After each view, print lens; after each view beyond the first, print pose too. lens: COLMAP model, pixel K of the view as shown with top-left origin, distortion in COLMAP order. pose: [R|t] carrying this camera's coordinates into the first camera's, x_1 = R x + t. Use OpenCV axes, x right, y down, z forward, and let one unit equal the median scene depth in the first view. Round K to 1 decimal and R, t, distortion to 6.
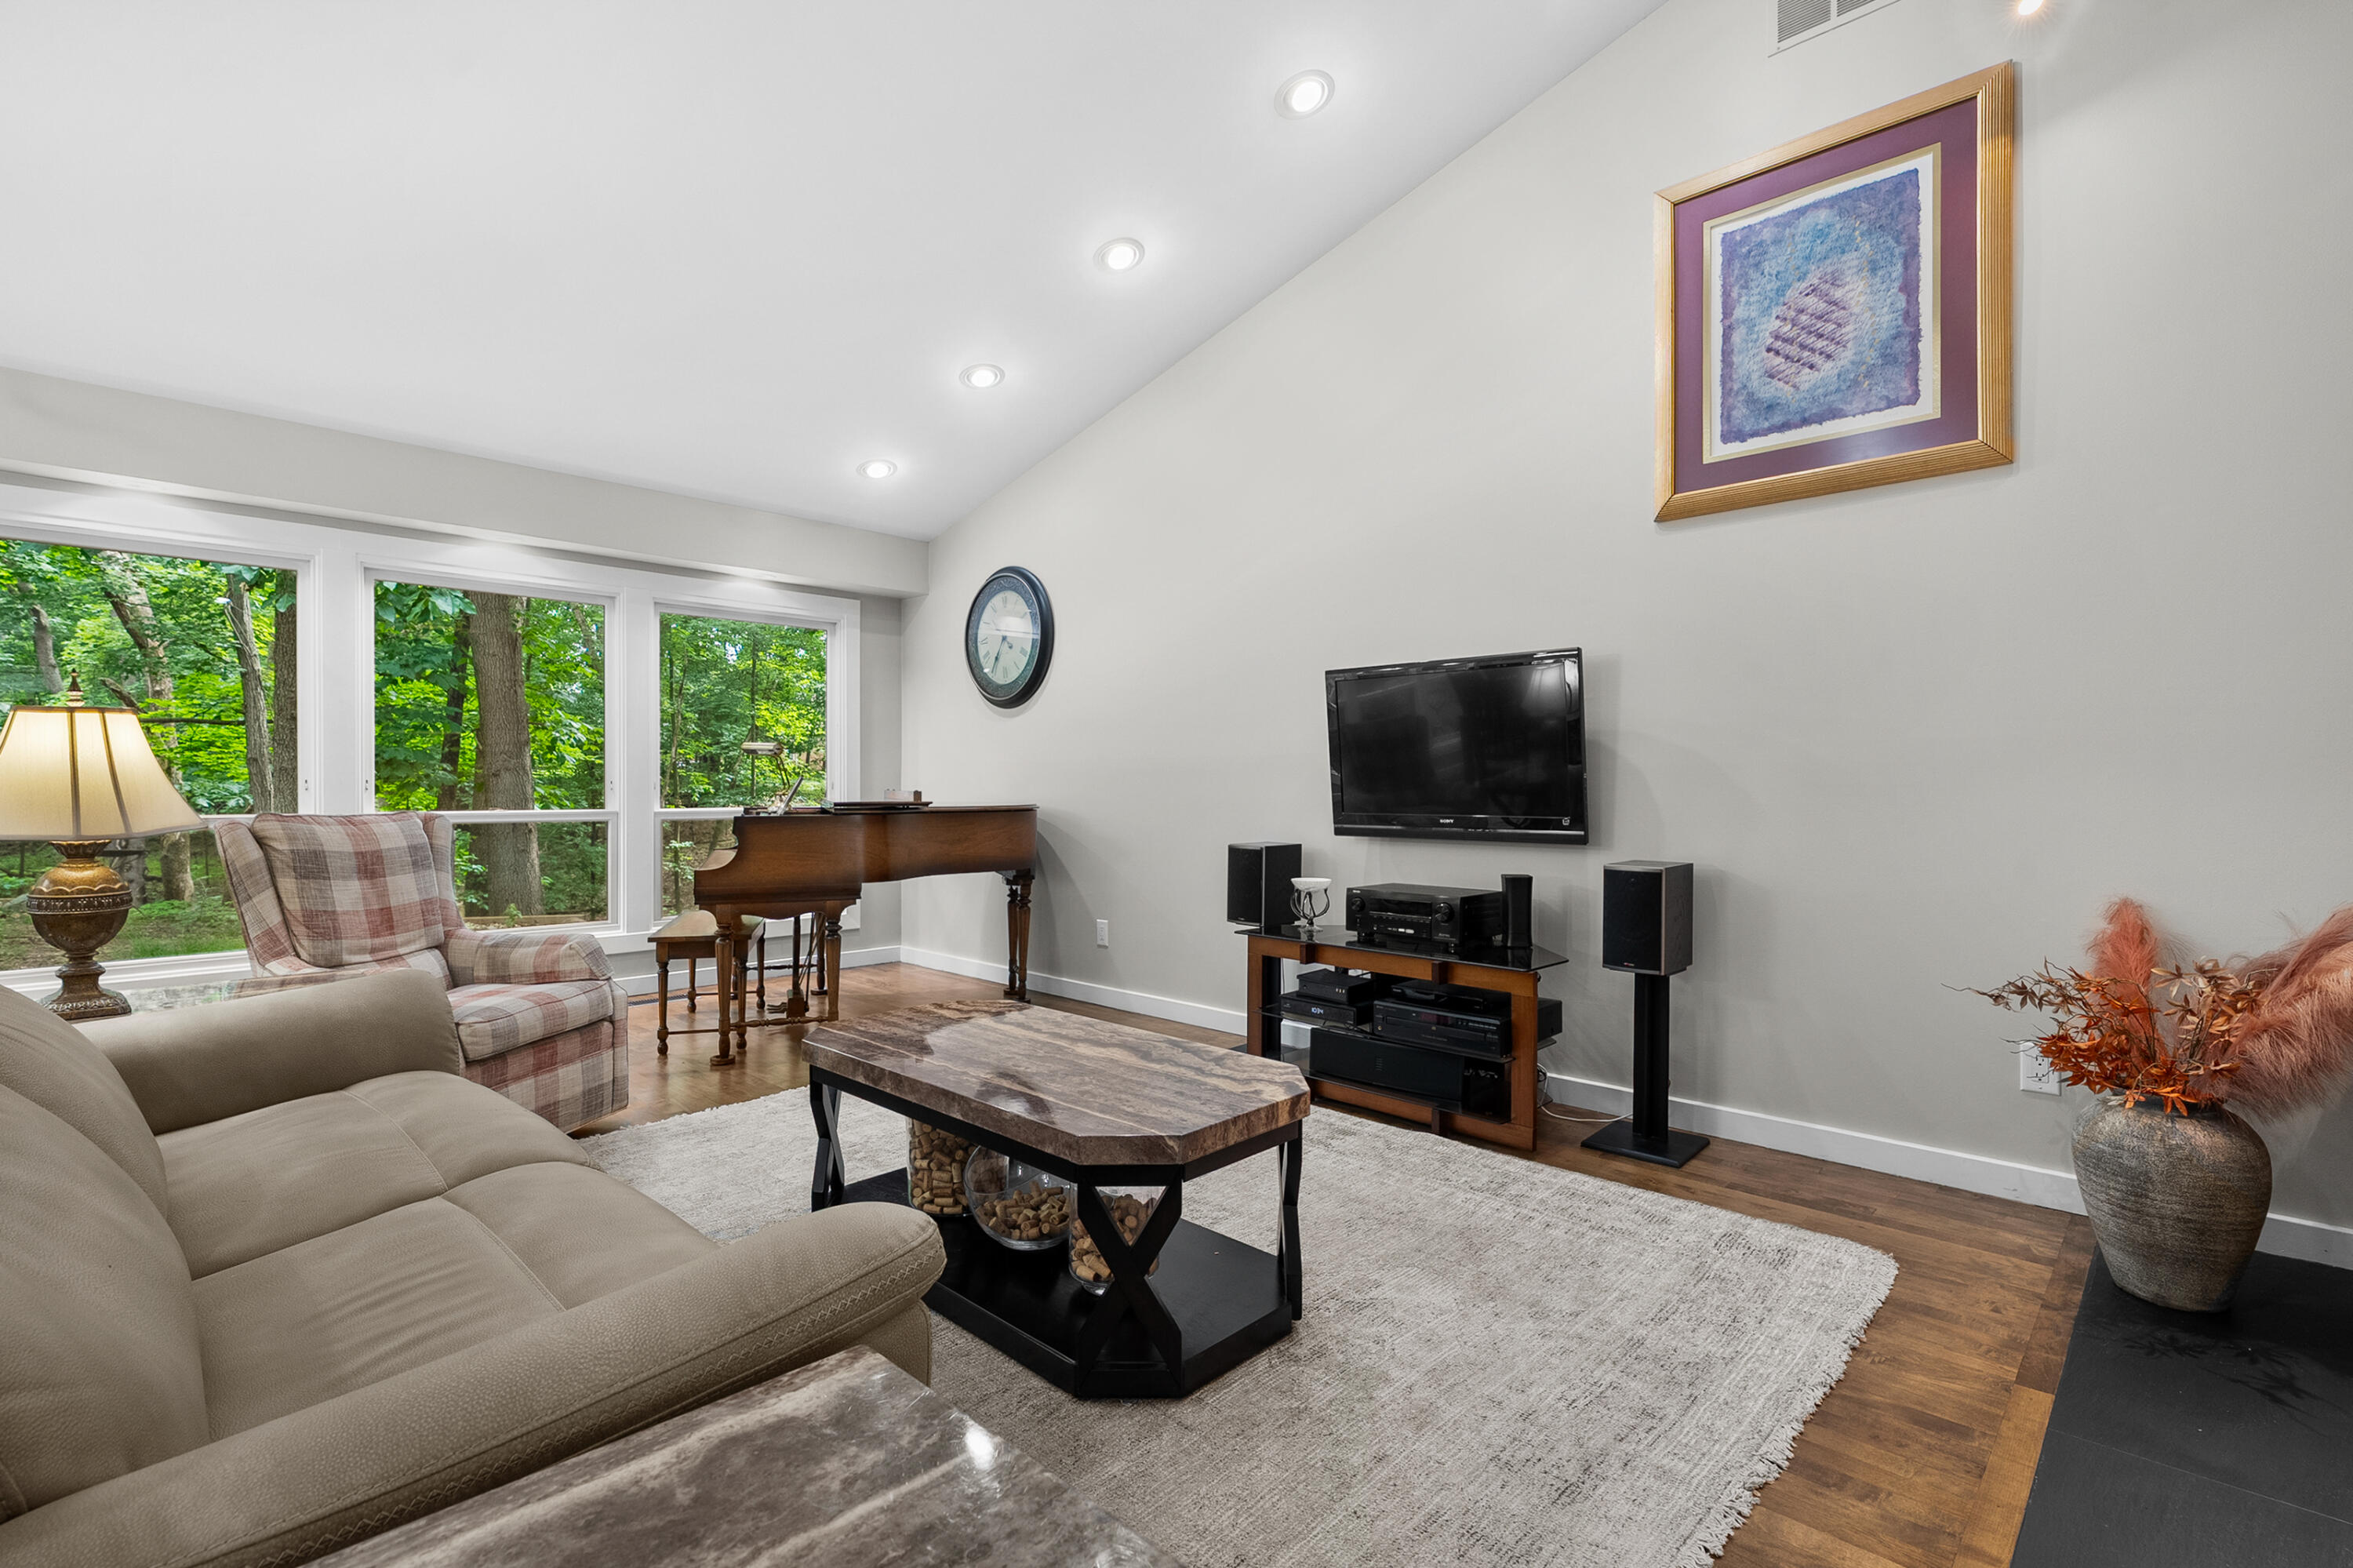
lens RADIAL K [[1071.7, 0, 1176.5], [0, 1071.7, 784.0], [0, 0, 1]] dist [0.000538, 0.000452]
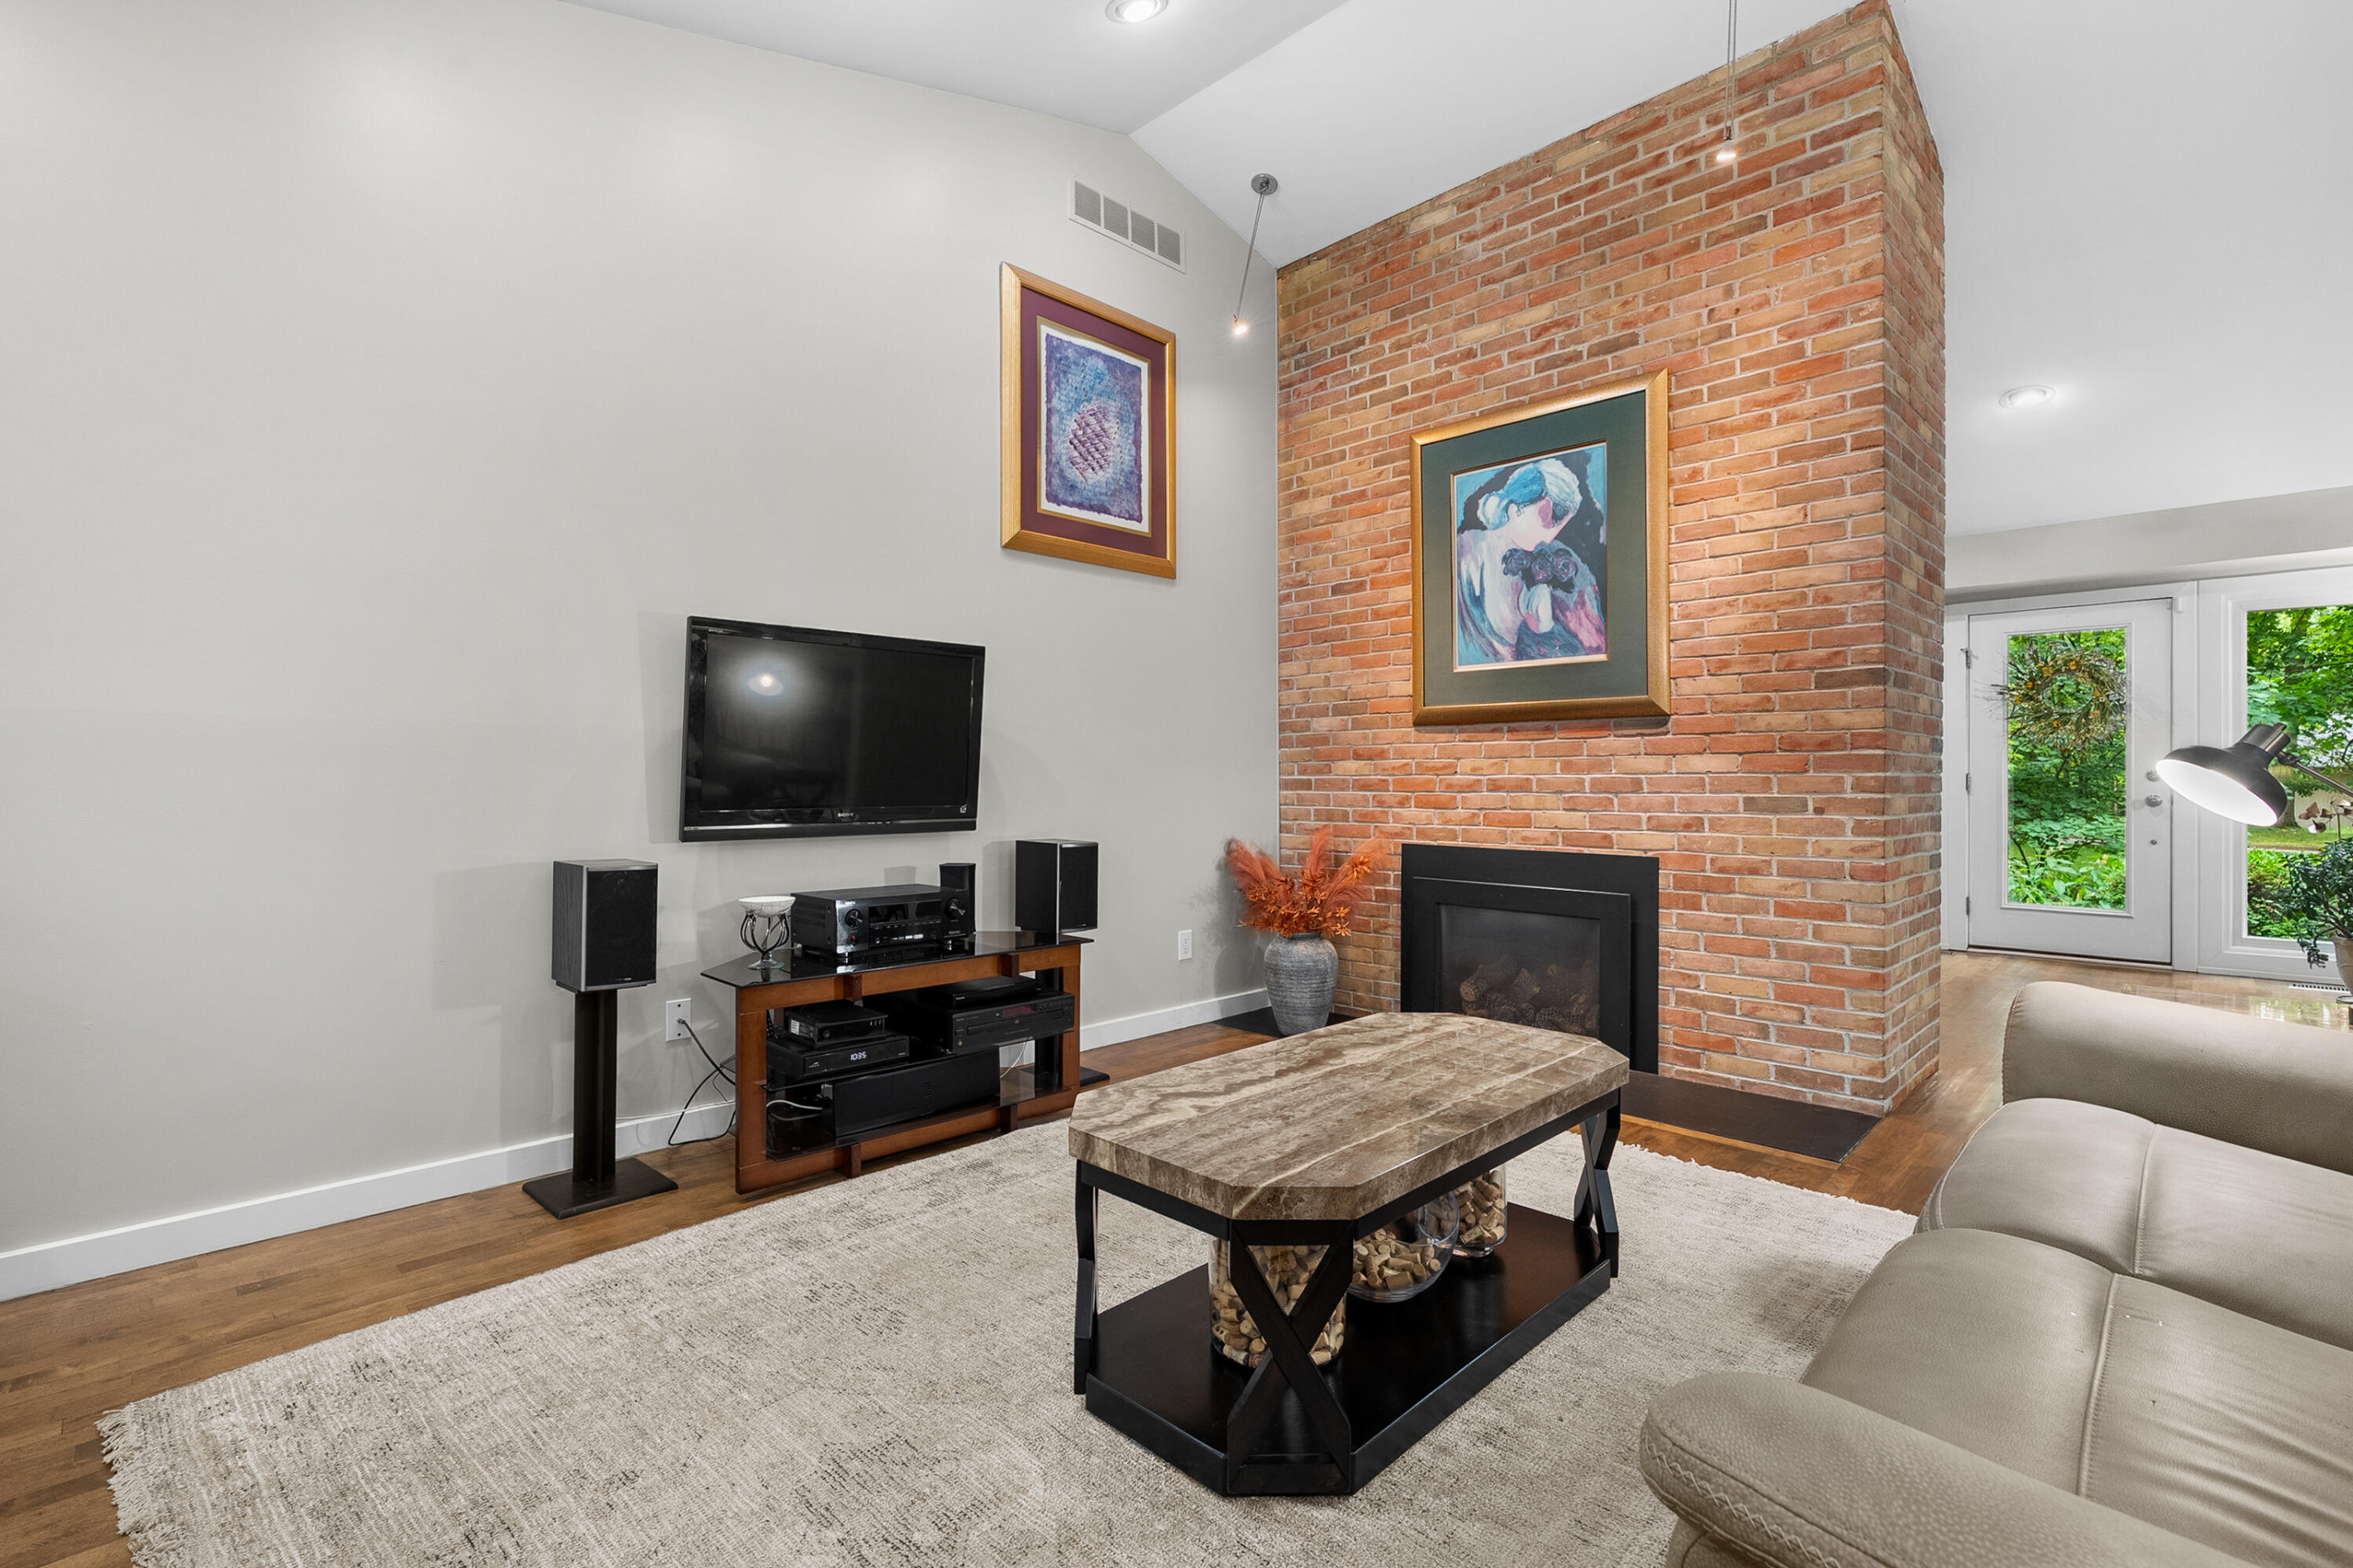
lens RADIAL K [[1030.1, 0, 1169.8], [0, 1030.1, 760.6], [0, 0, 1]] dist [0.000016, 0.000093]
pose [[0.034401, 0.012316, 0.999332, -0.657032], [-0.003244, 0.999920, -0.012212, -0.002465], [-0.999403, -0.002822, 0.034438, 0.792763]]
